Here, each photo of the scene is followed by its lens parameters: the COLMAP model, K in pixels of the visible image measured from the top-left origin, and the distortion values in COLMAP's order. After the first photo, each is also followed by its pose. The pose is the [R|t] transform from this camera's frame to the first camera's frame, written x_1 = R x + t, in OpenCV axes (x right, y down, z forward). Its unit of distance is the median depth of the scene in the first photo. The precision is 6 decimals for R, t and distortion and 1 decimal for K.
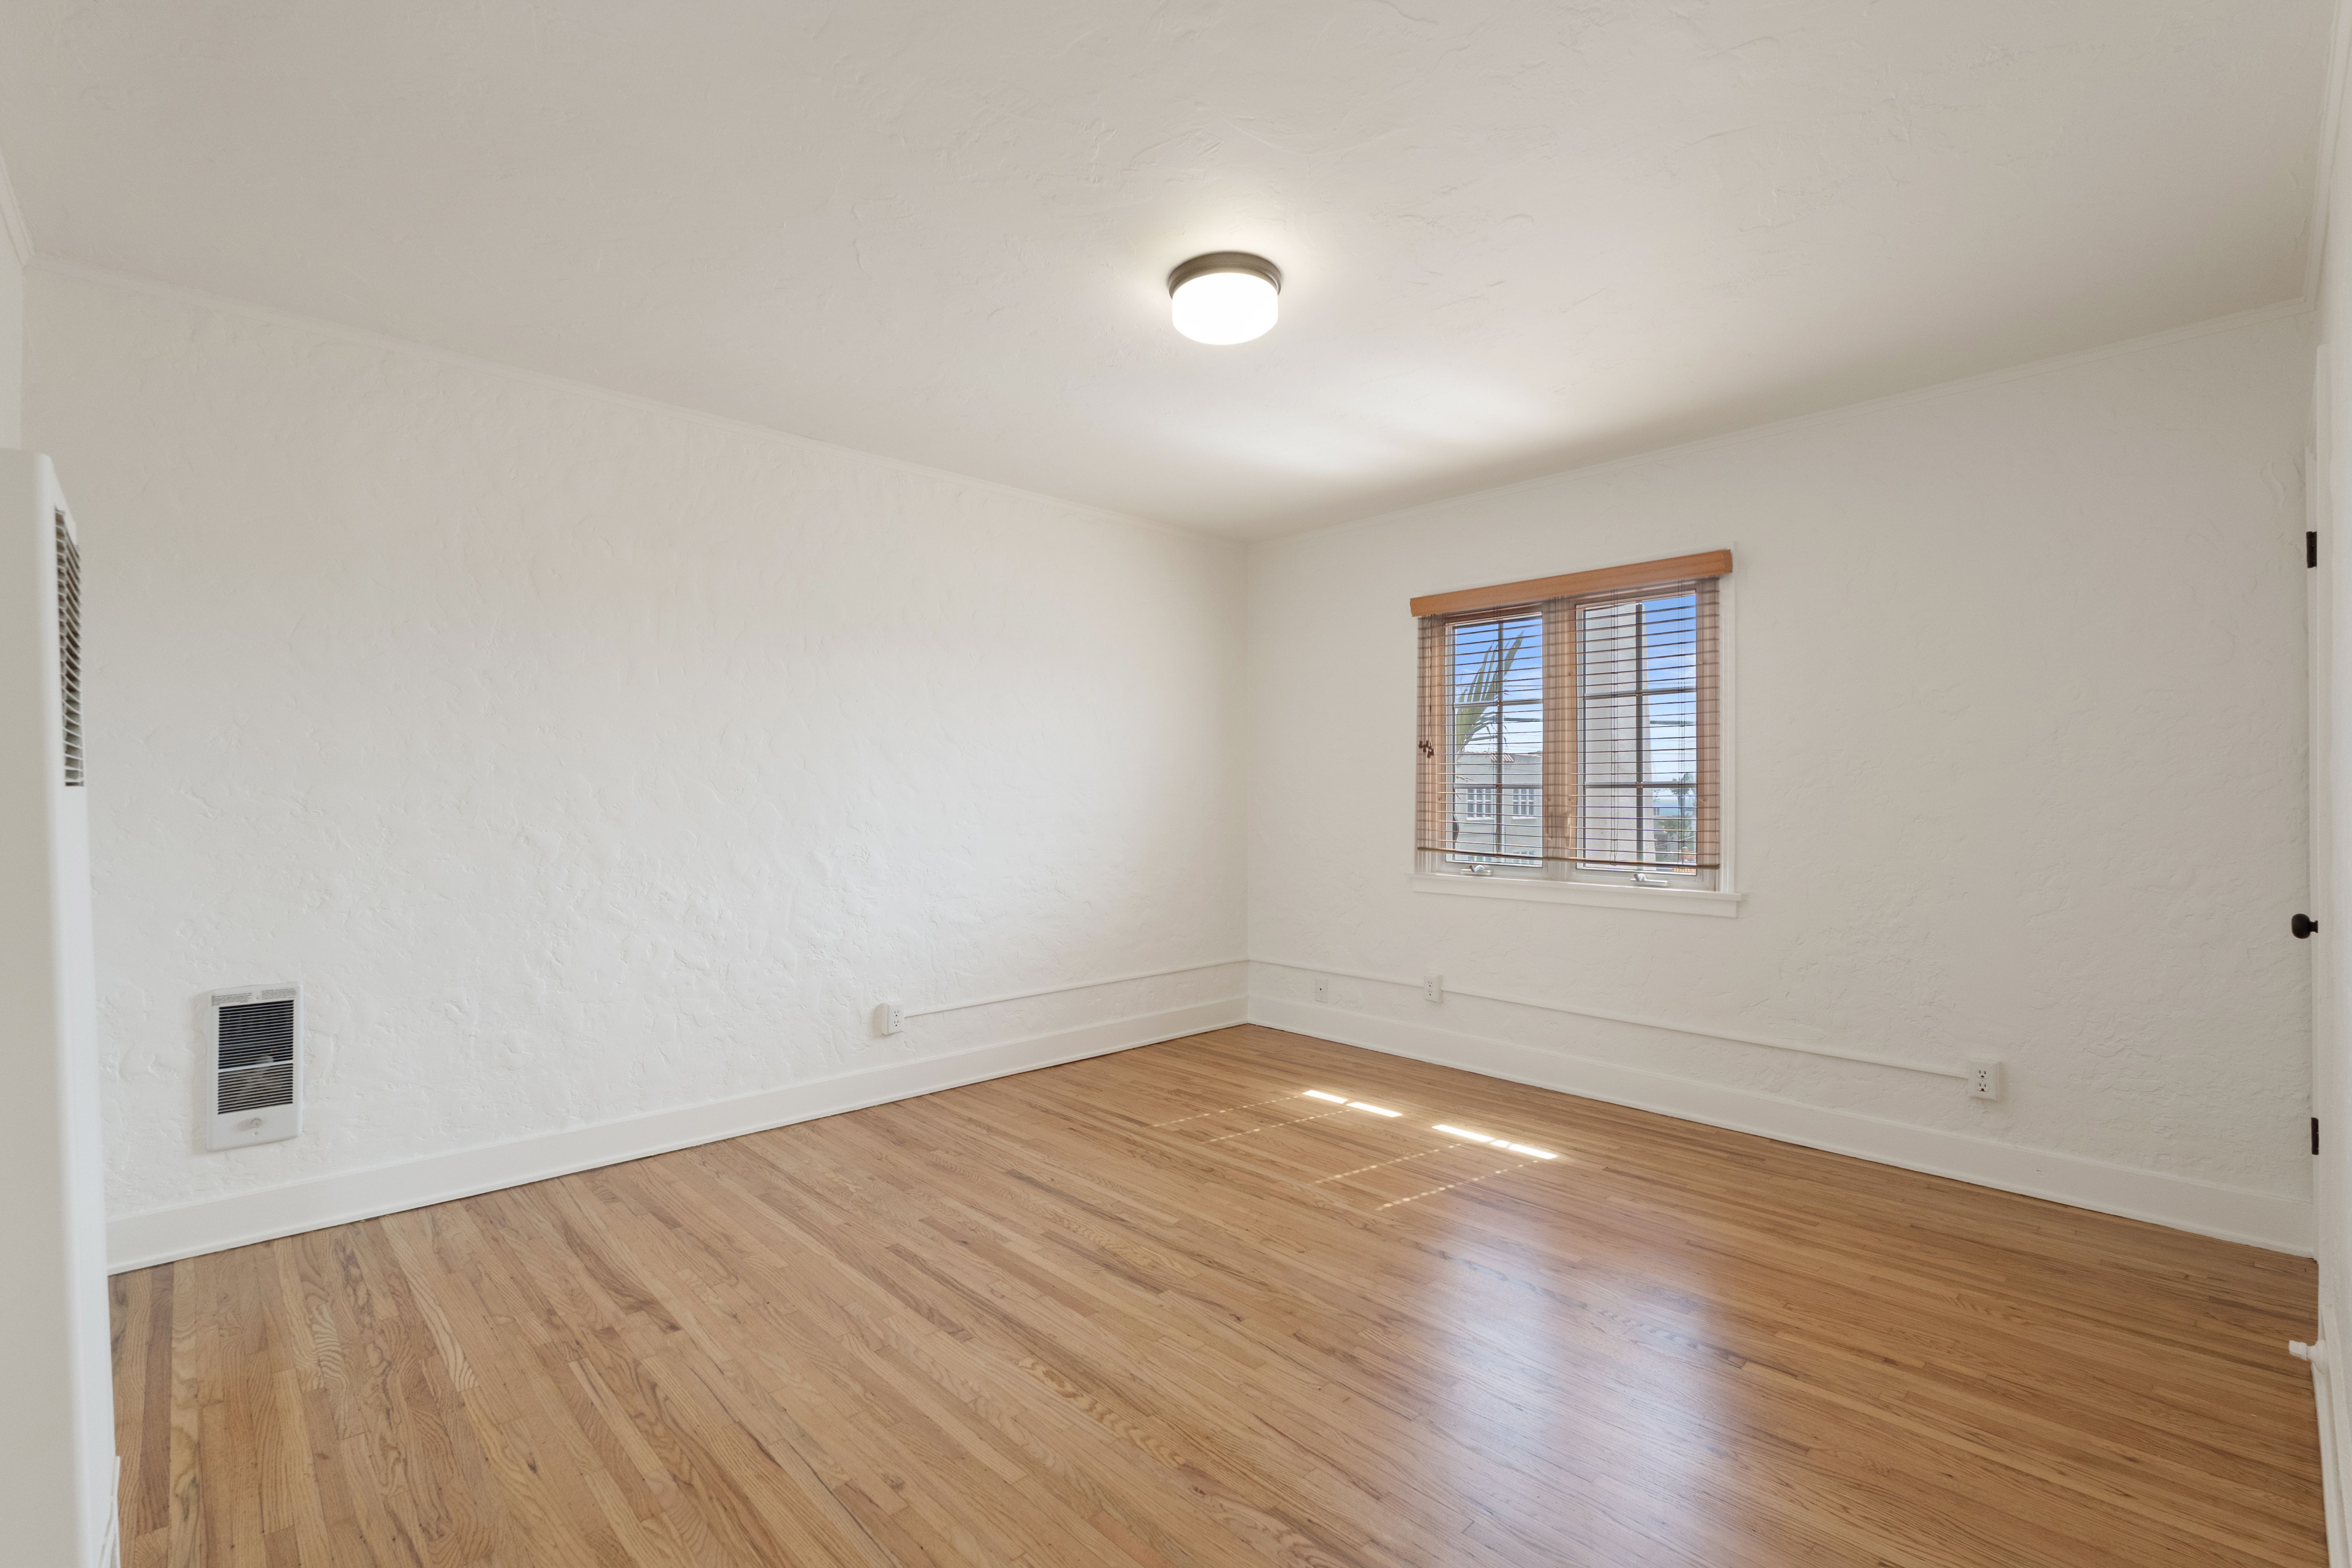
lens RADIAL K [[1037.6, 0, 1176.0], [0, 1037.6, 784.0], [0, 0, 1]] dist [-0.001293, 0.000092]
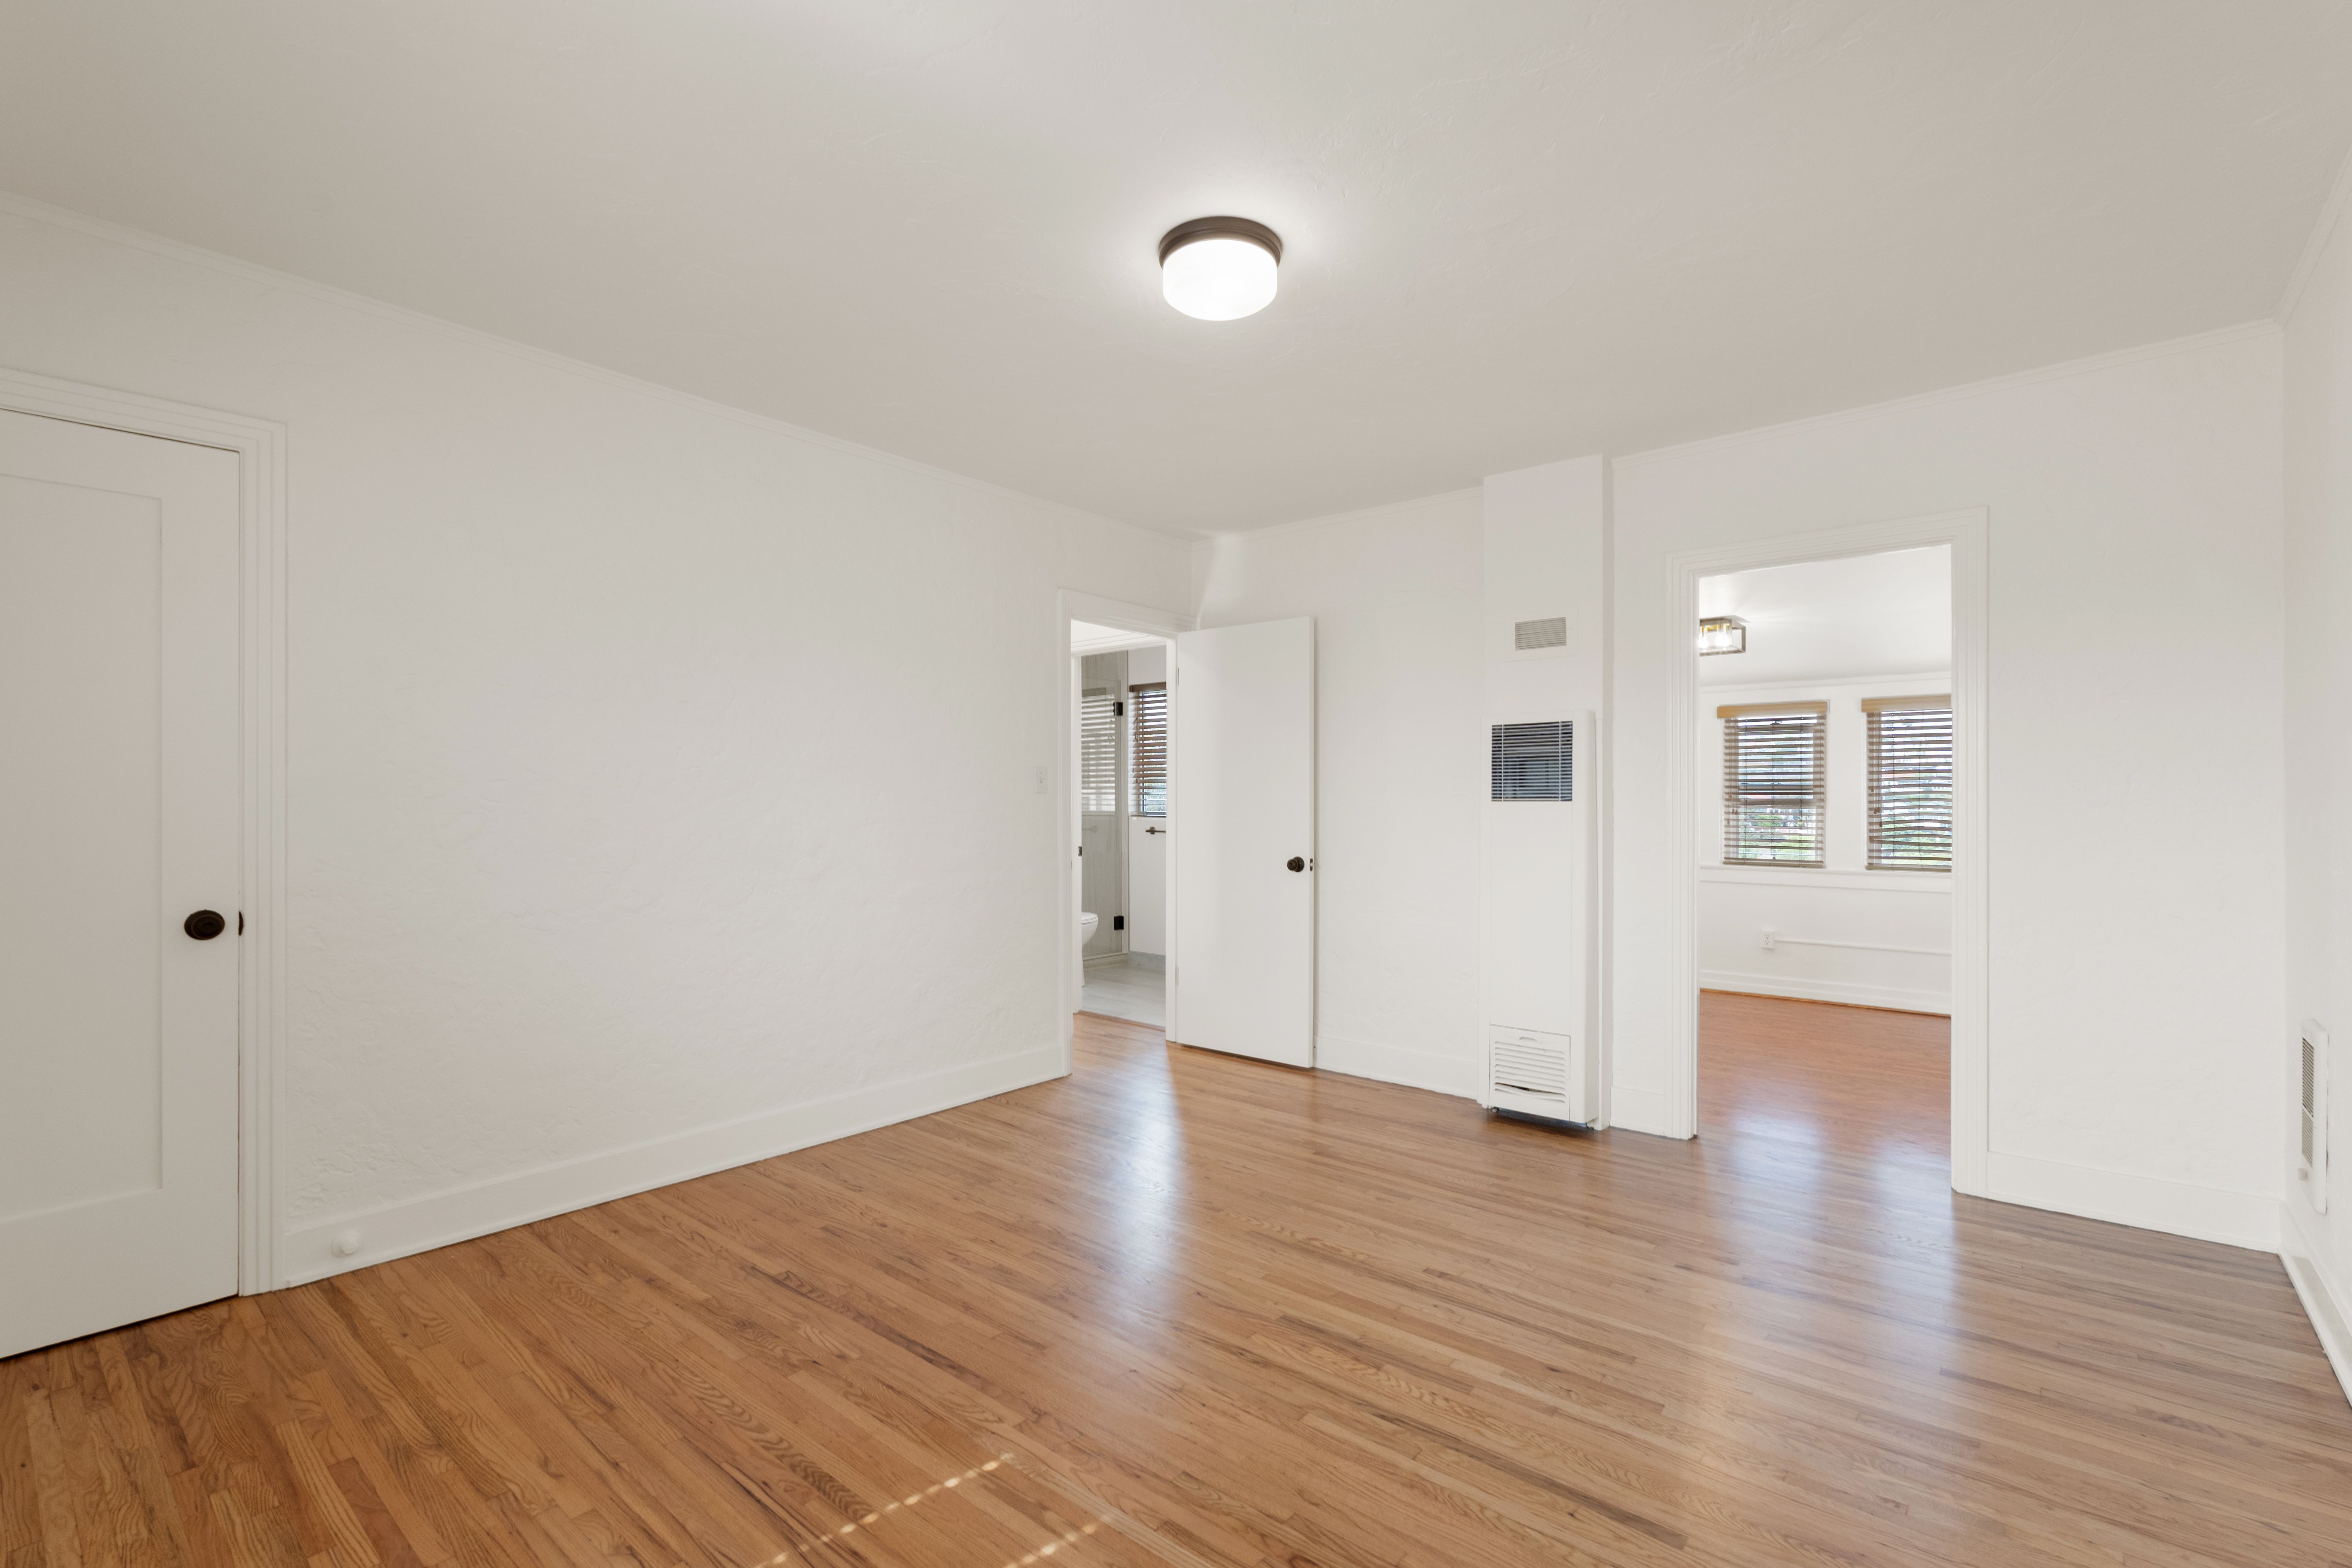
lens RADIAL K [[1037.6, 0, 1176.0], [0, 1037.6, 784.0], [0, 0, 1]] dist [-0.001293, 0.000092]
pose [[-0.994154, -0.002875, -0.107936, 0.179037], [-0.000471, 0.999751, -0.022287, 0.011008], [0.107973, -0.022106, -0.993908, 1.846551]]
